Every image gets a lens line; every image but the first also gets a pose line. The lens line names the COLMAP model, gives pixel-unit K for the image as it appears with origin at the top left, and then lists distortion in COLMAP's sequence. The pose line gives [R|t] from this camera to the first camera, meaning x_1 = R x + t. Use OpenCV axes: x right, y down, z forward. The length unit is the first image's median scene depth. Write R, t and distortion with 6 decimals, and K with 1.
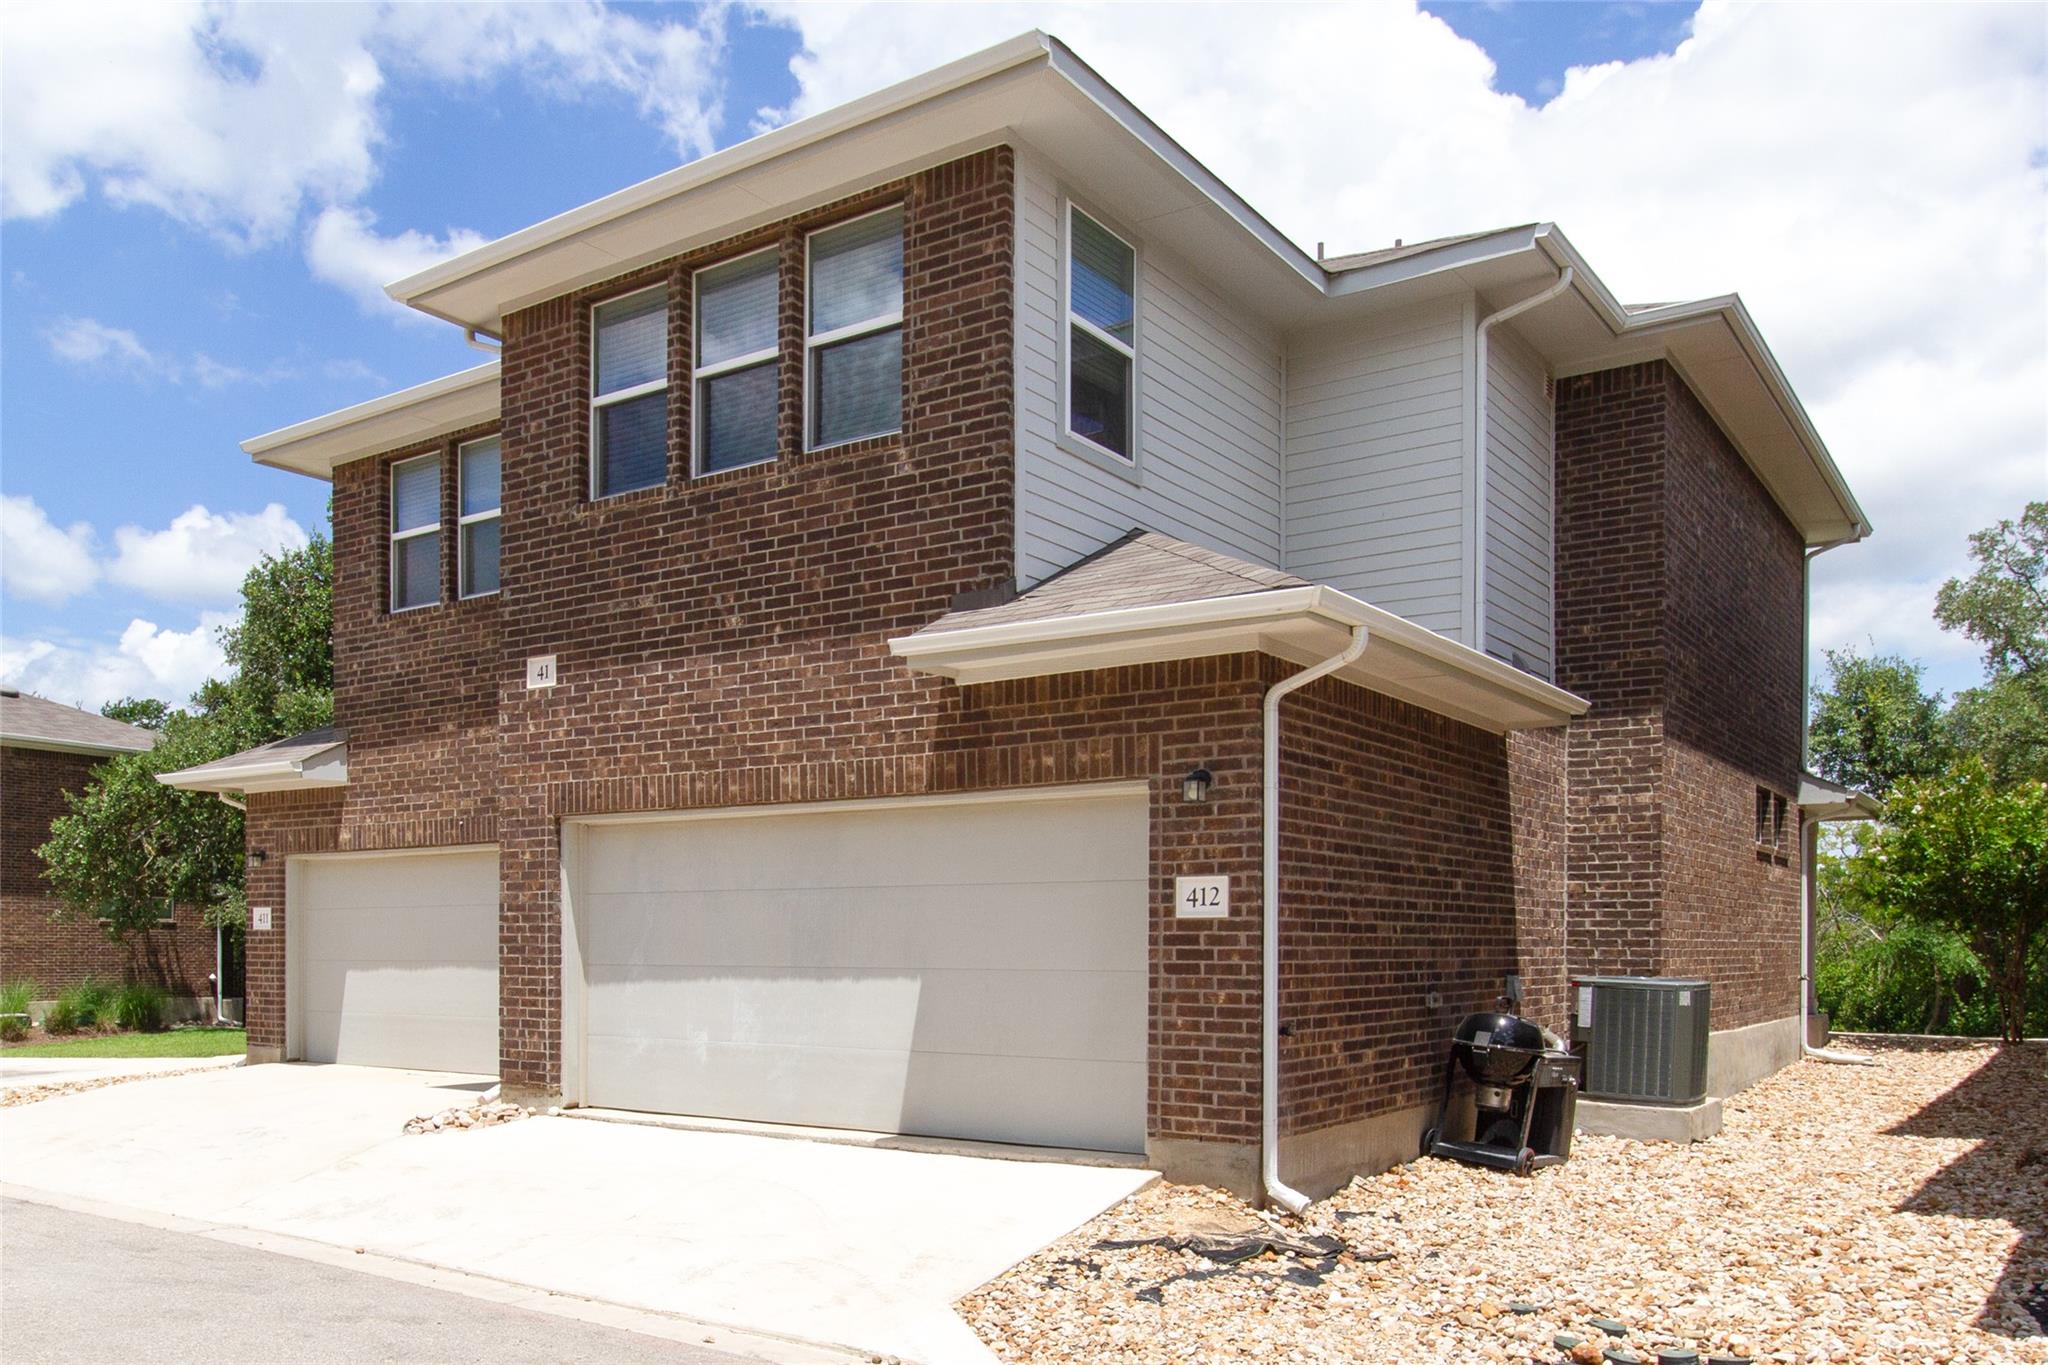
lens RADIAL K [[1723.8, 0, 992.2], [0, 1723.8, 850.9], [0, 0, 1]] dist [-0.006892, 0.002050]
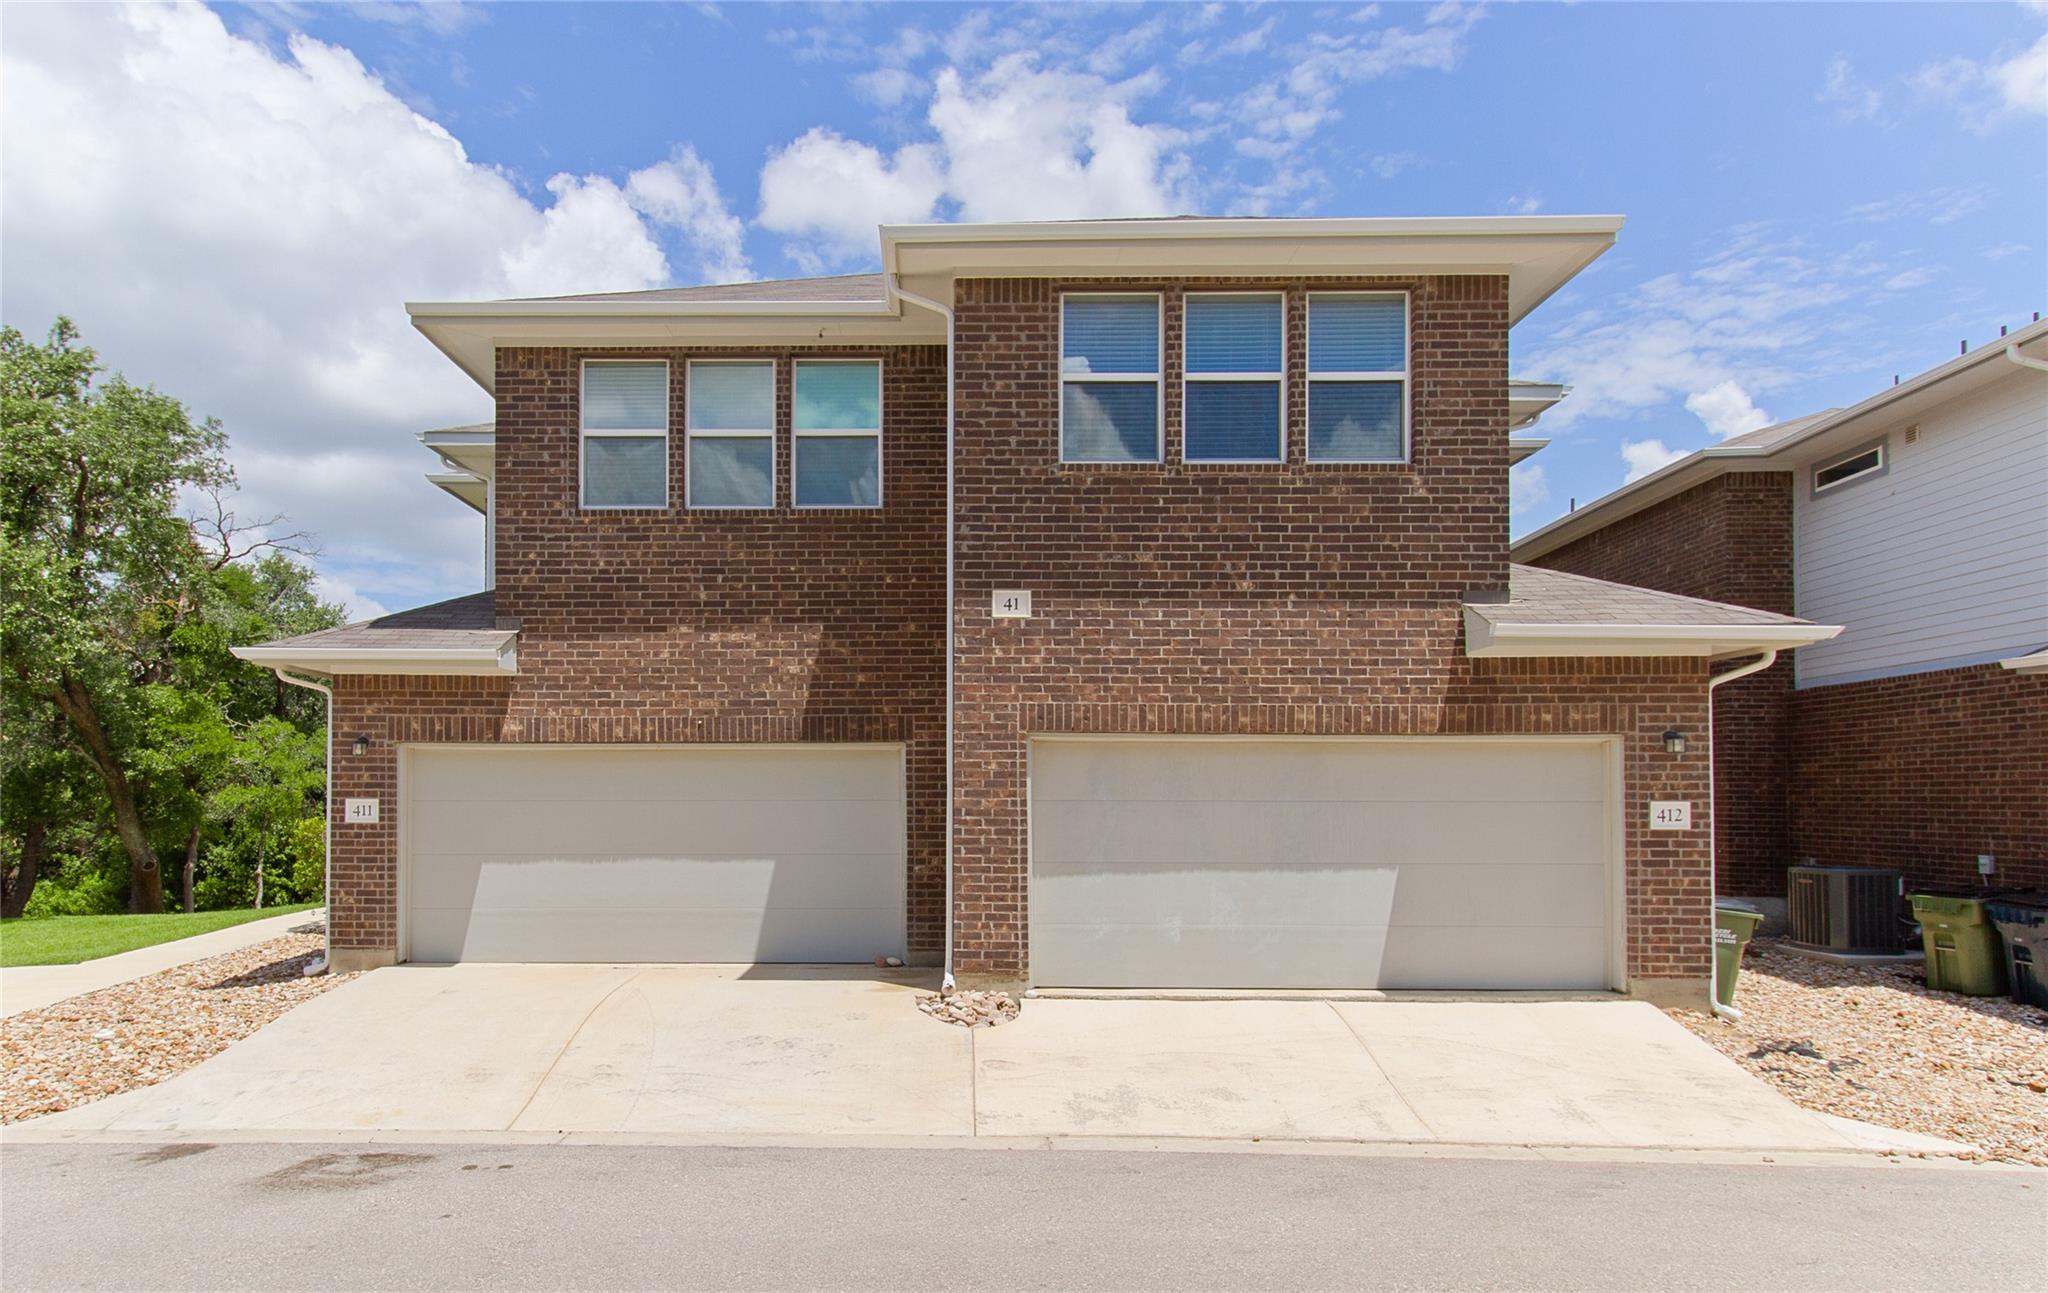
lens RADIAL K [[1288.1, 0, 988.2], [0, 1288.1, 701.2], [0, 0, 1]] dist [0.007758, 0.001681]
pose [[0.808221, 0.044141, 0.587223, -0.865528], [-0.033975, 0.999021, -0.028334, -0.017583], [-0.587899, 0.002949, 0.808929, 0.367437]]
